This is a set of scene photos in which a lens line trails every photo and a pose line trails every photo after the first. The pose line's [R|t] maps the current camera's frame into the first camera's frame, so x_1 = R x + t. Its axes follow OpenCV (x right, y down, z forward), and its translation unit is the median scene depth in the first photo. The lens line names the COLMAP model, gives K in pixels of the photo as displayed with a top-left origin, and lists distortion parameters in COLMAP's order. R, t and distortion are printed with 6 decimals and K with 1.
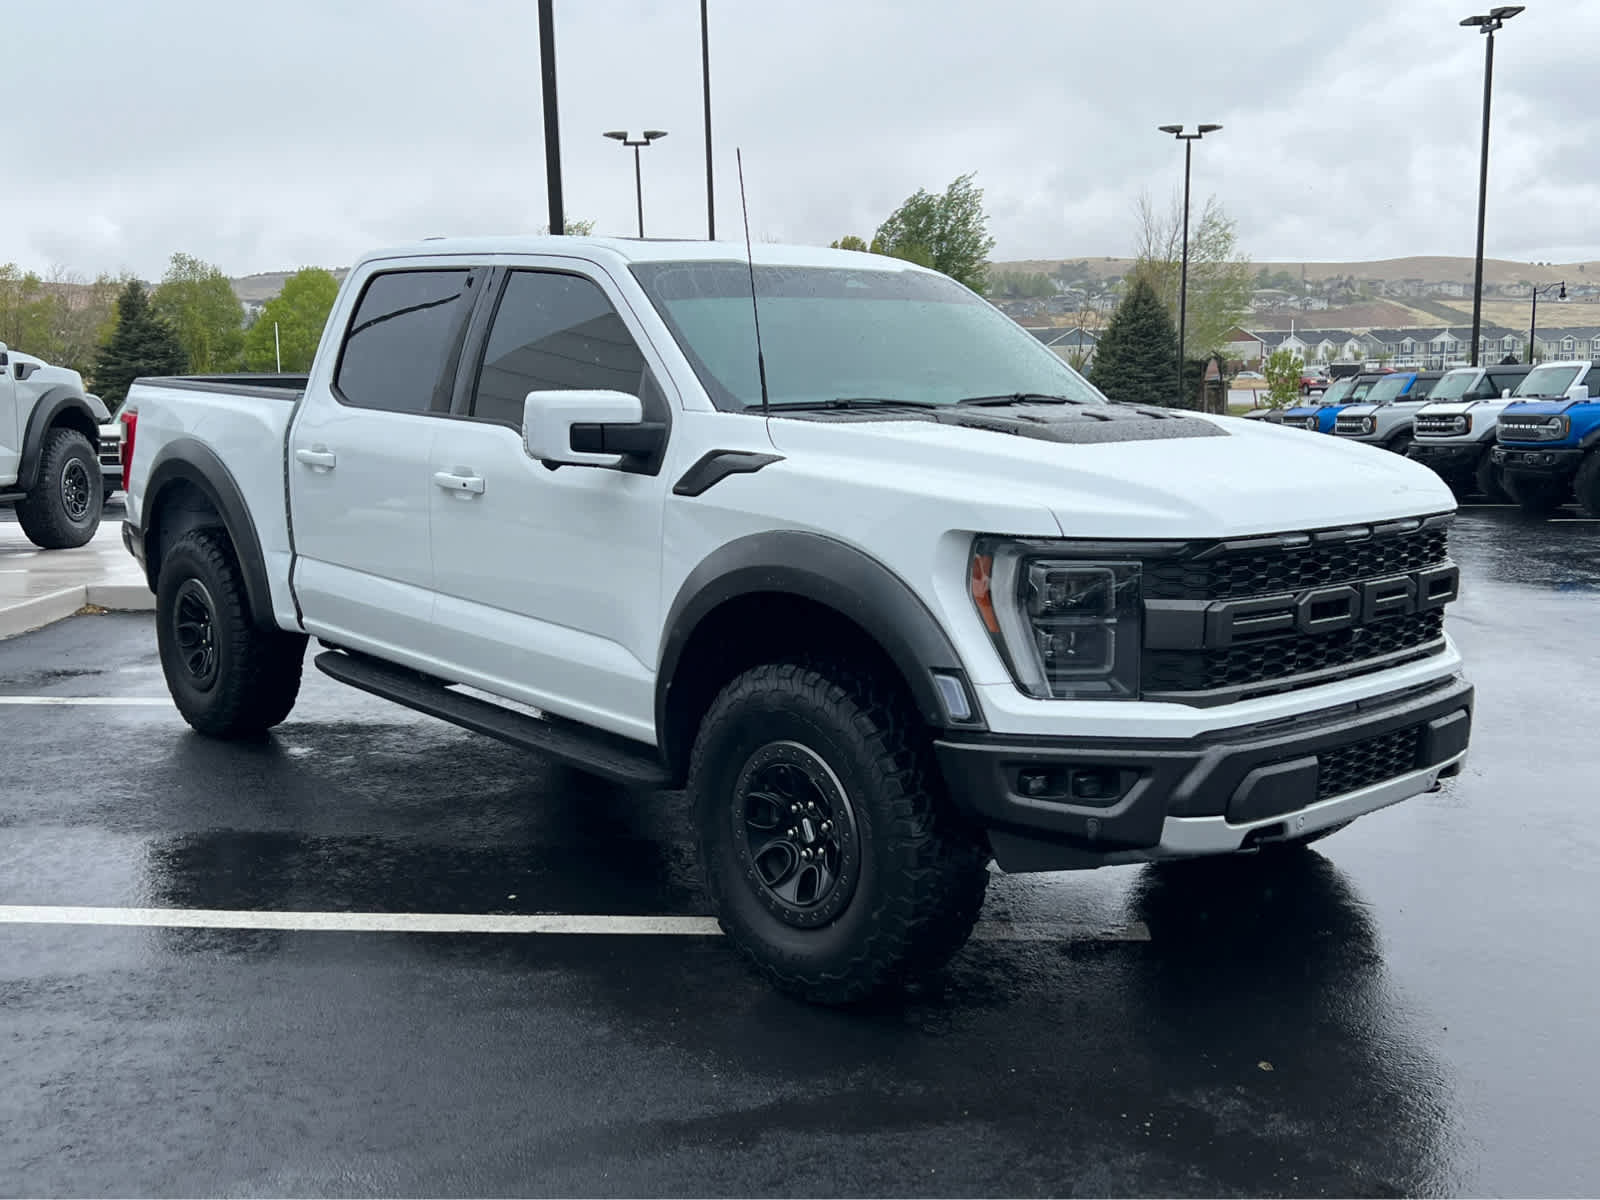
lens RADIAL K [[1675.2, 0, 800.0], [0, 1675.2, 600.0], [0, 0, 1]] dist [0.095321, -0.203816]
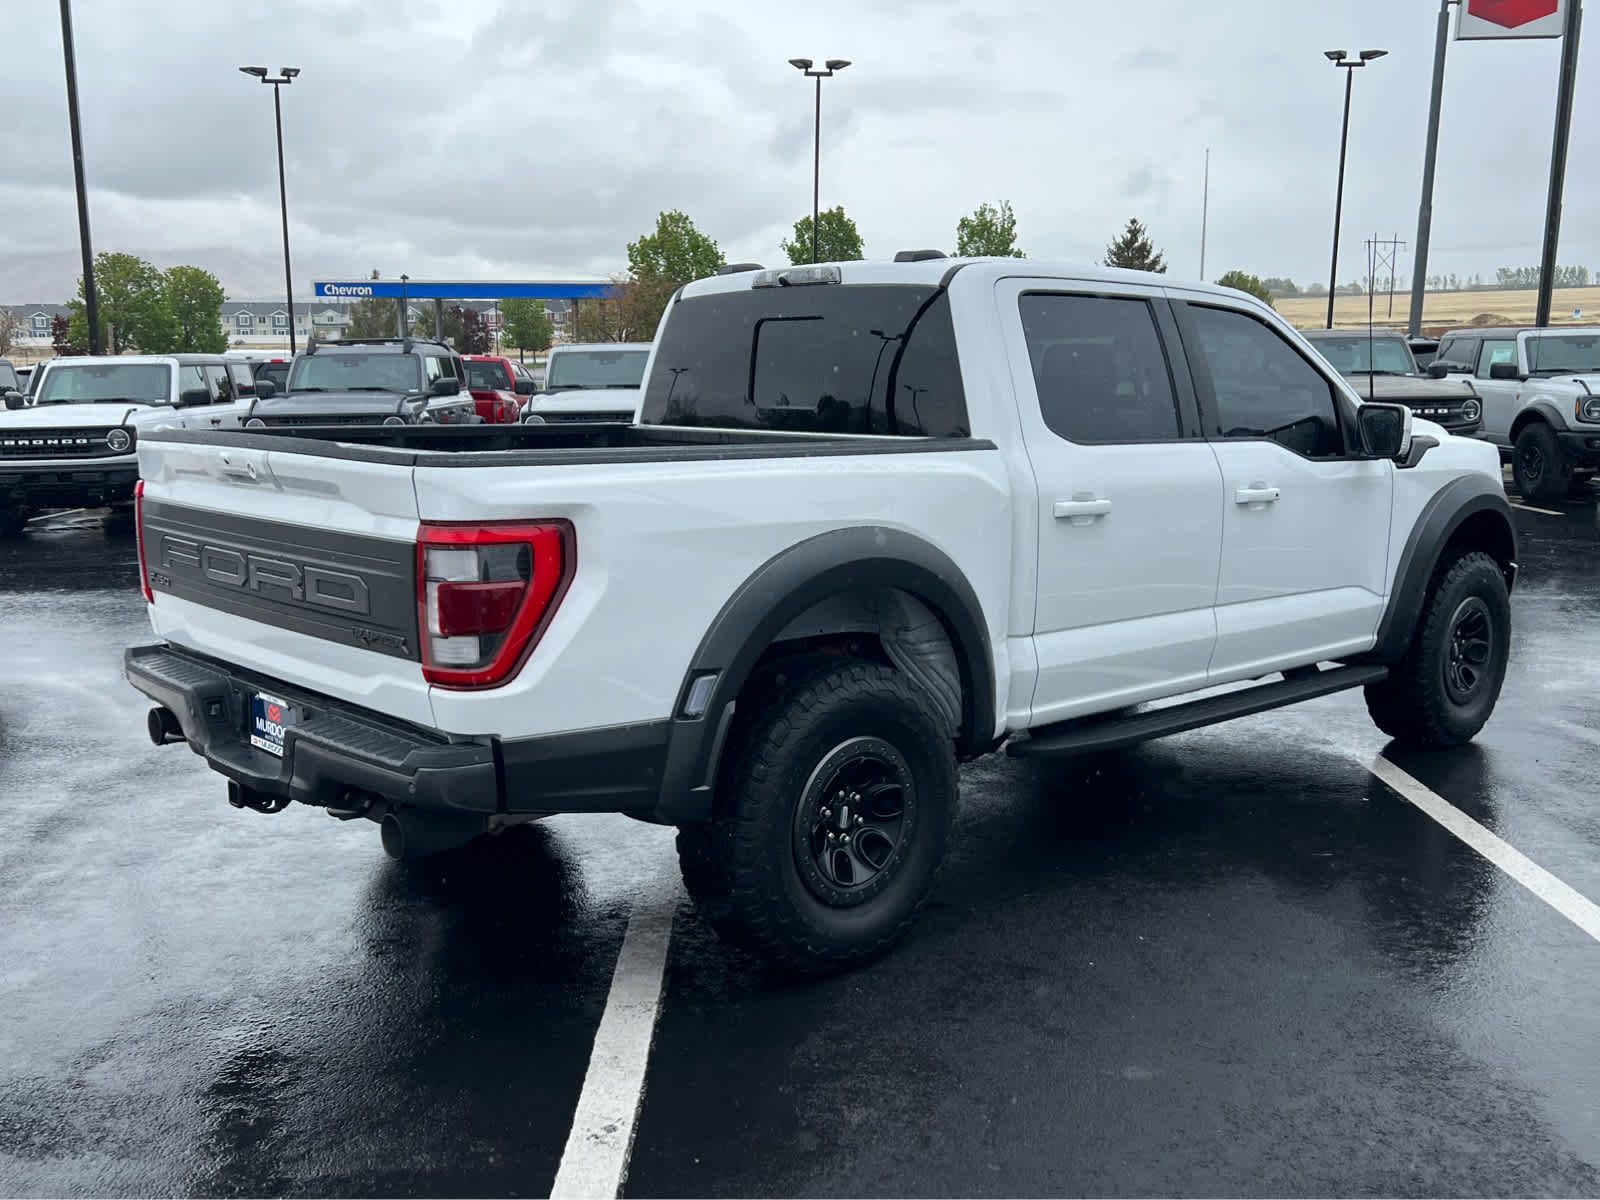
lens RADIAL K [[1536.8, 0, 800.0], [0, 1536.8, 600.0], [0, 0, 1]] dist [0.150722, -0.410625]
pose [[-0.026129, -0.159881, 0.986790, -1.501756], [0.149836, 0.975350, 0.161994, -0.263632], [-0.988366, 0.152090, -0.001529, 1.614227]]
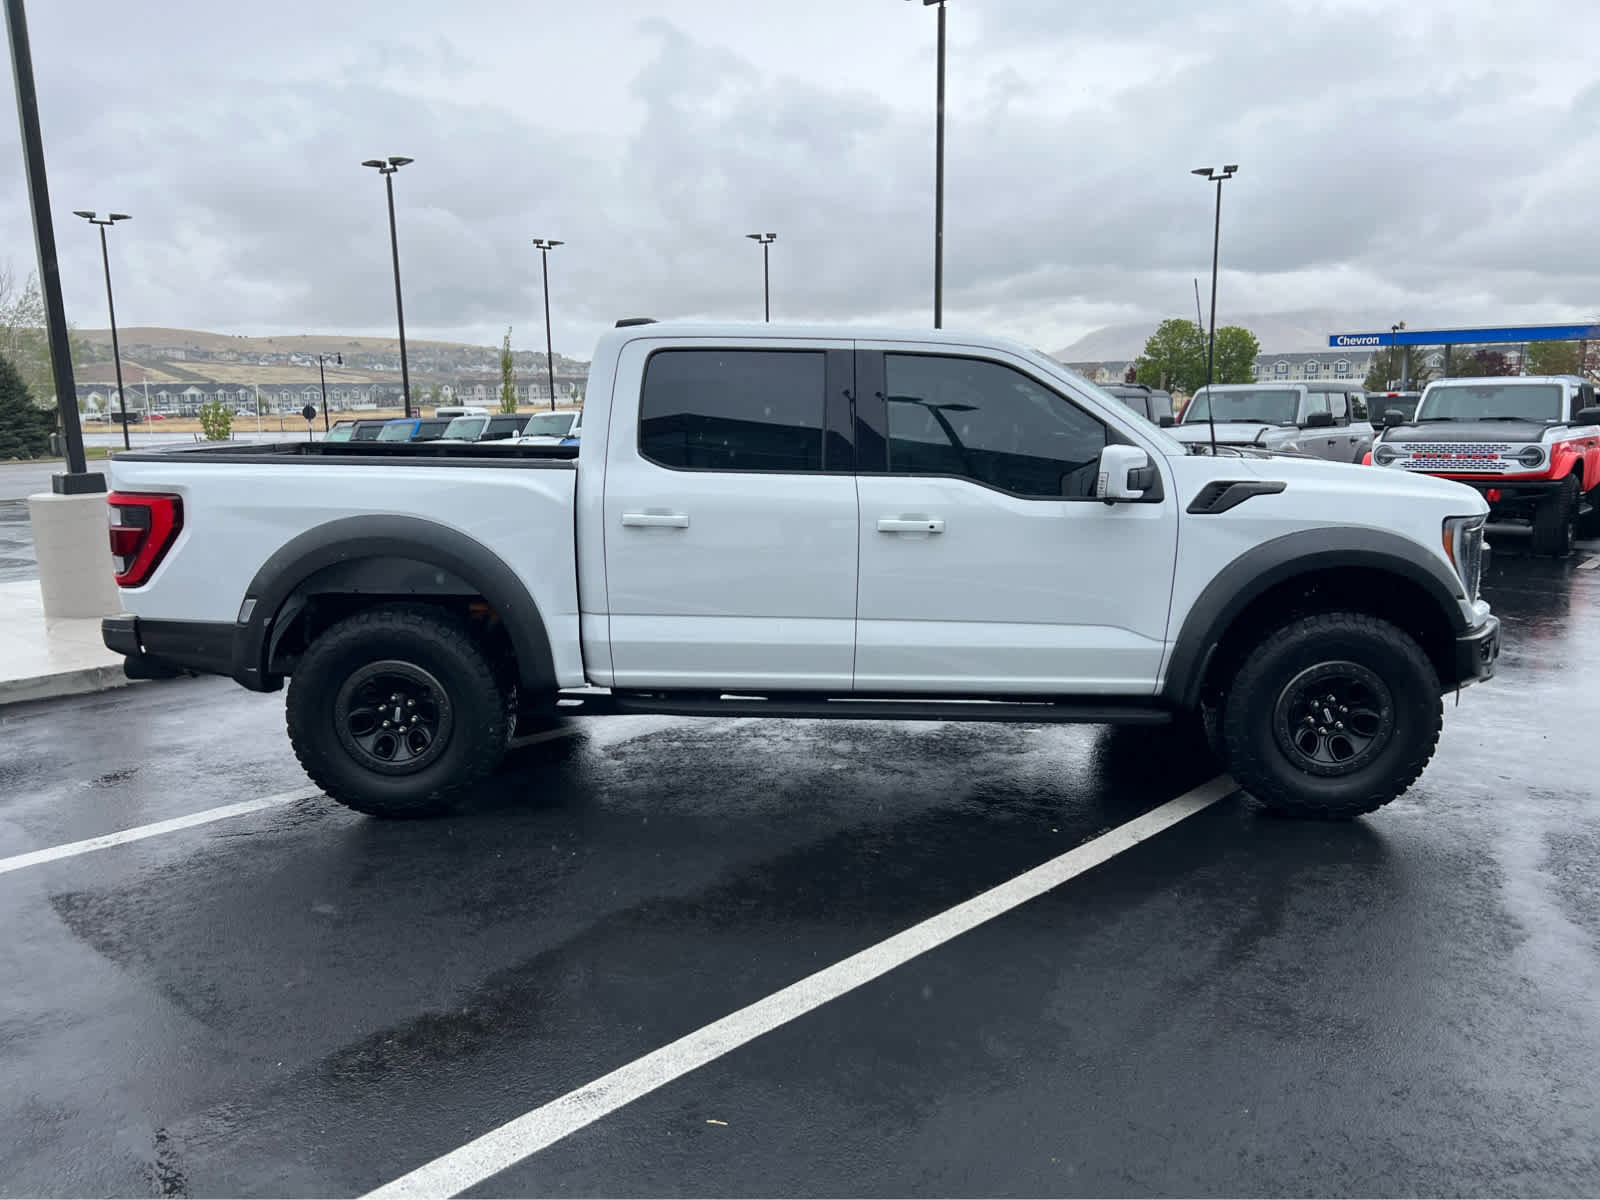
lens RADIAL K [[1229.6, 0, 800.0], [0, 1229.6, 600.0], [0, 0, 1]] dist [0.037637, -0.005440]
pose [[0.660979, -0.127254, 0.739536, -1.147163], [0.117269, 0.990925, 0.065699, -0.103911], [-0.741185, 0.043299, 0.669903, 0.563535]]
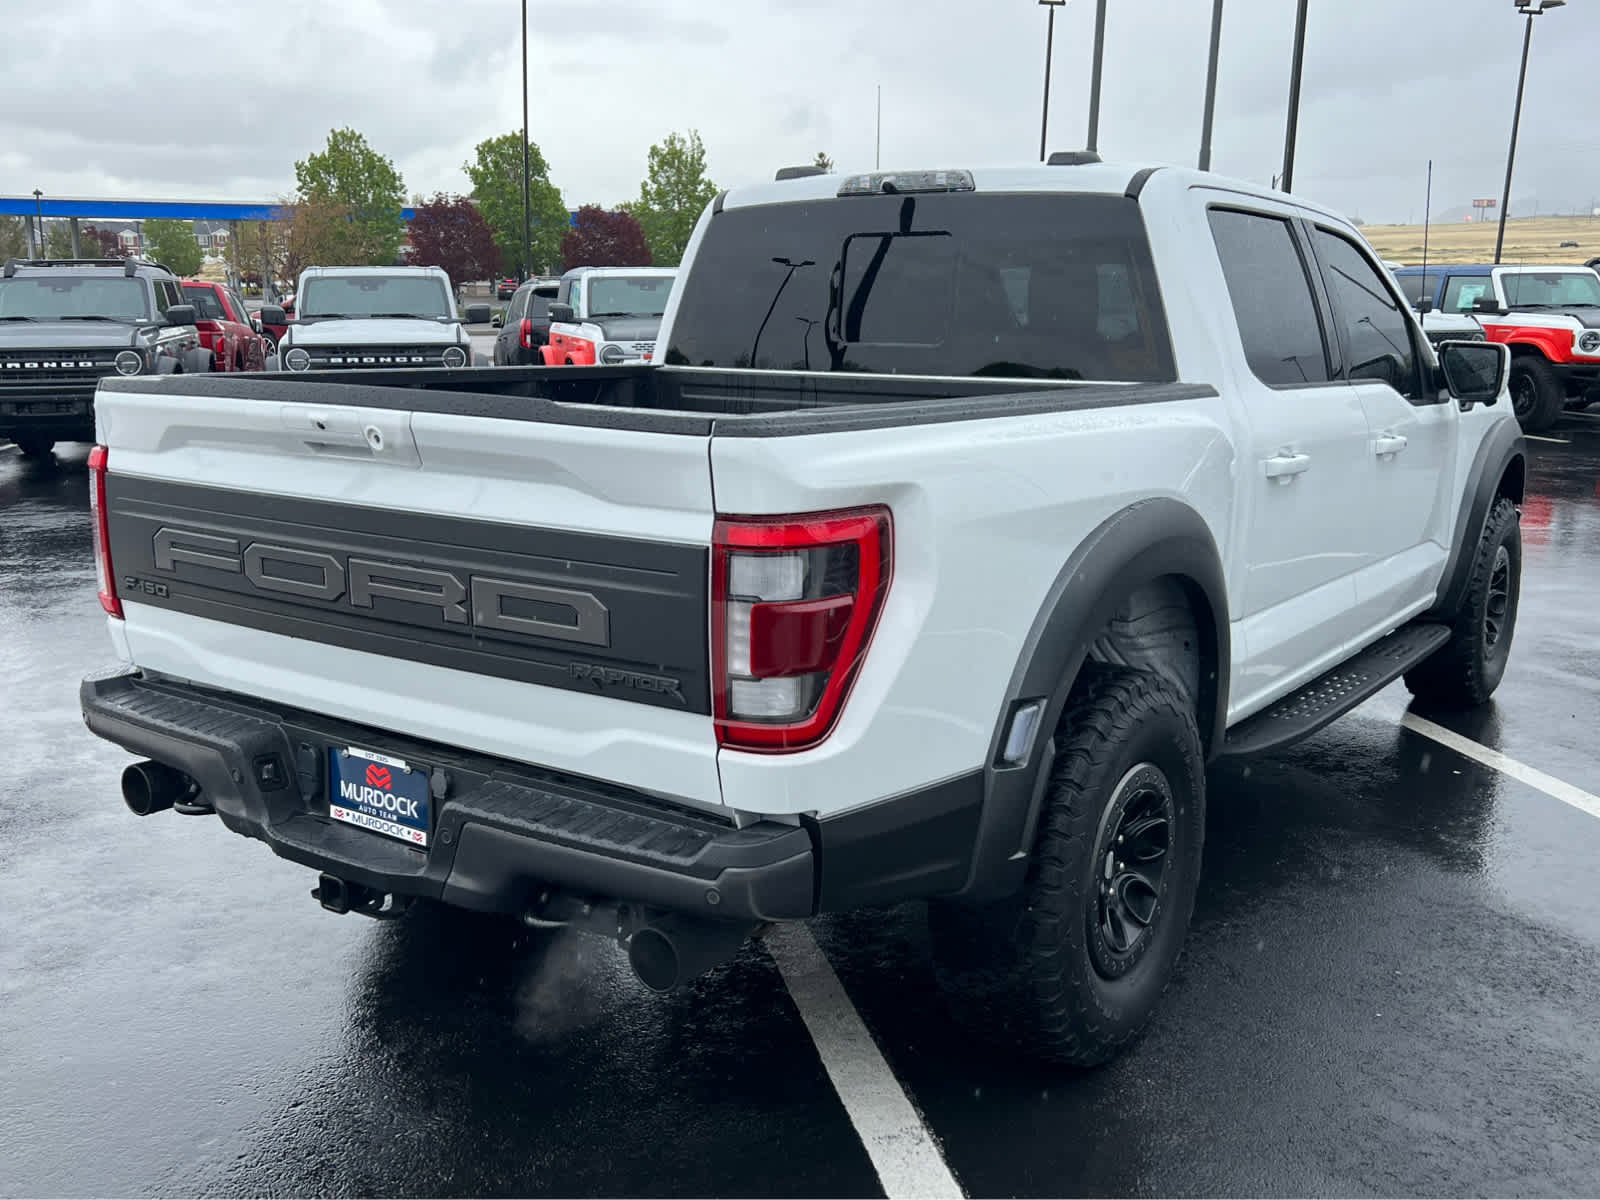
lens RADIAL K [[1535.4, 0, 800.0], [0, 1535.4, 600.0], [0, 0, 1]] dist [0.079829, -0.126143]
pose [[-0.236066, -0.197747, 0.951404, -1.236835], [0.136225, 0.962672, 0.233890, -0.298156], [-0.962141, 0.184819, -0.200317, 1.886955]]
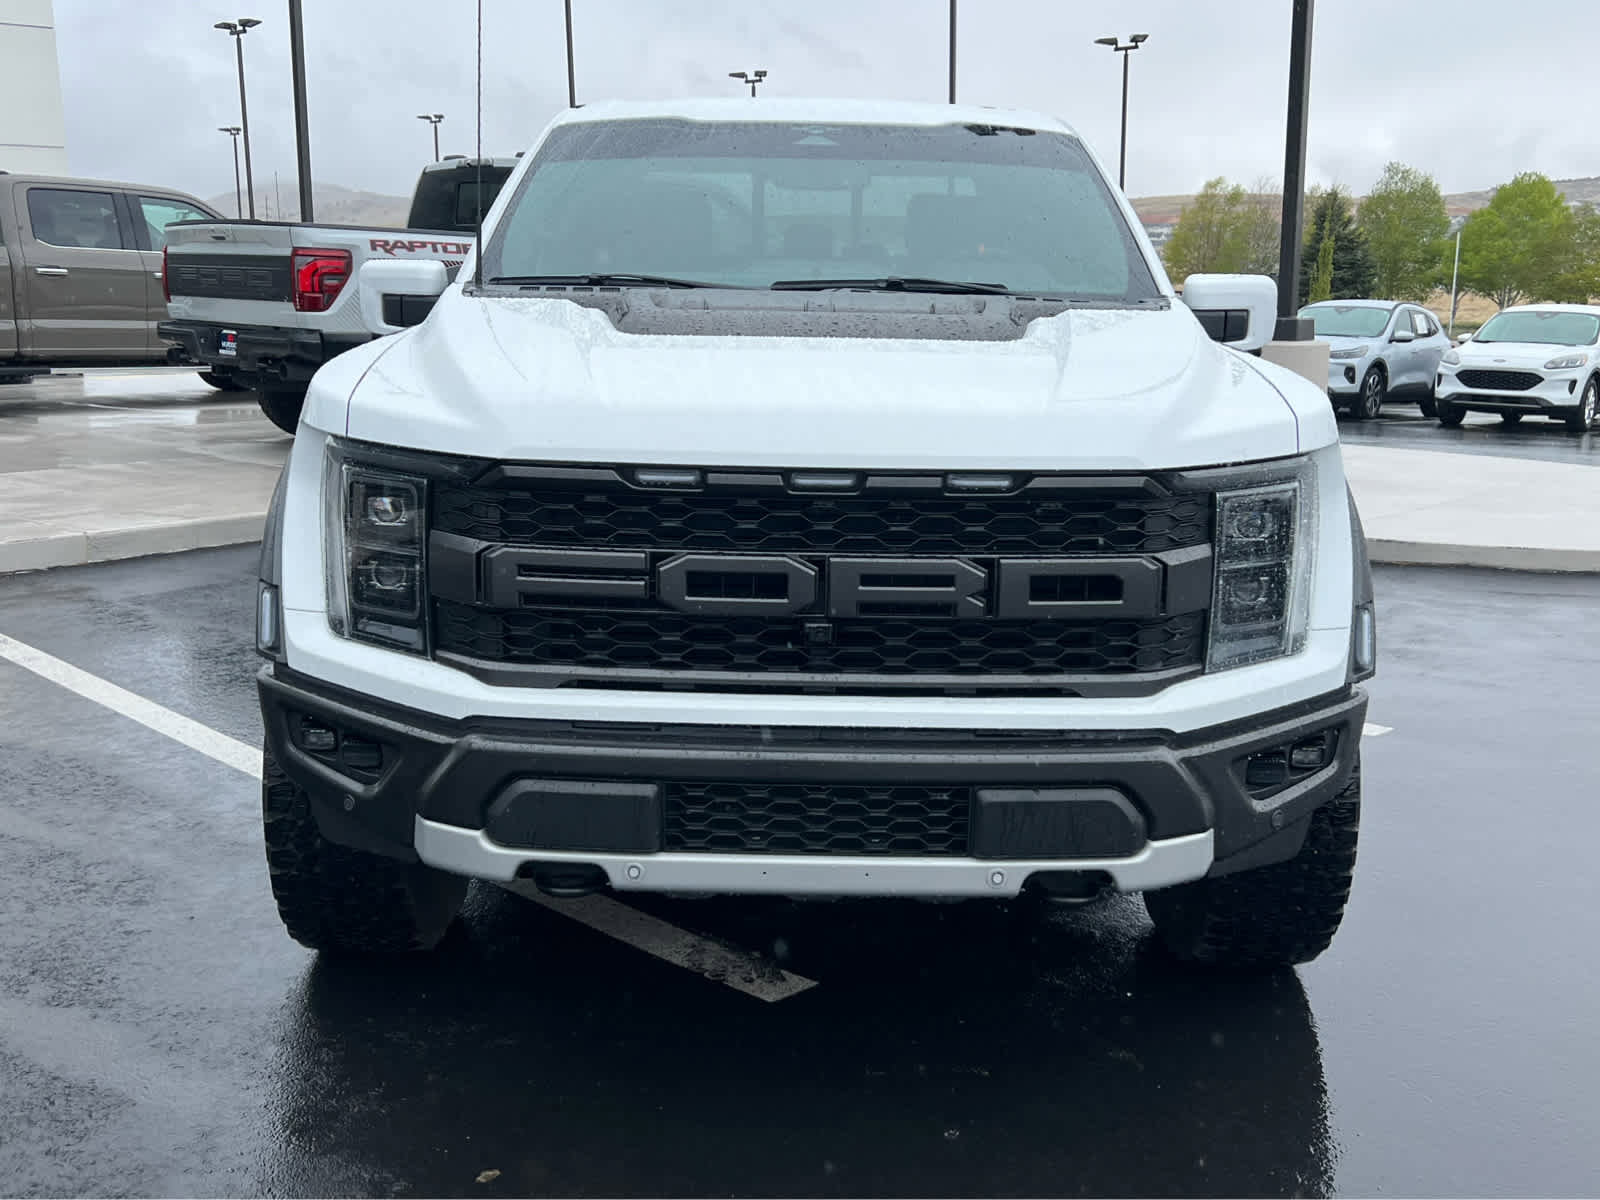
lens RADIAL K [[1659.3, 0, 800.0], [0, 1659.3, 600.0], [0, 0, 1]] dist [0.107957, -0.237514]
pose [[0.743663, 0.145677, -0.652490, 0.733299], [-0.112601, 0.989321, 0.092544, -0.051263], [0.659004, 0.004649, 0.752125, 0.477223]]
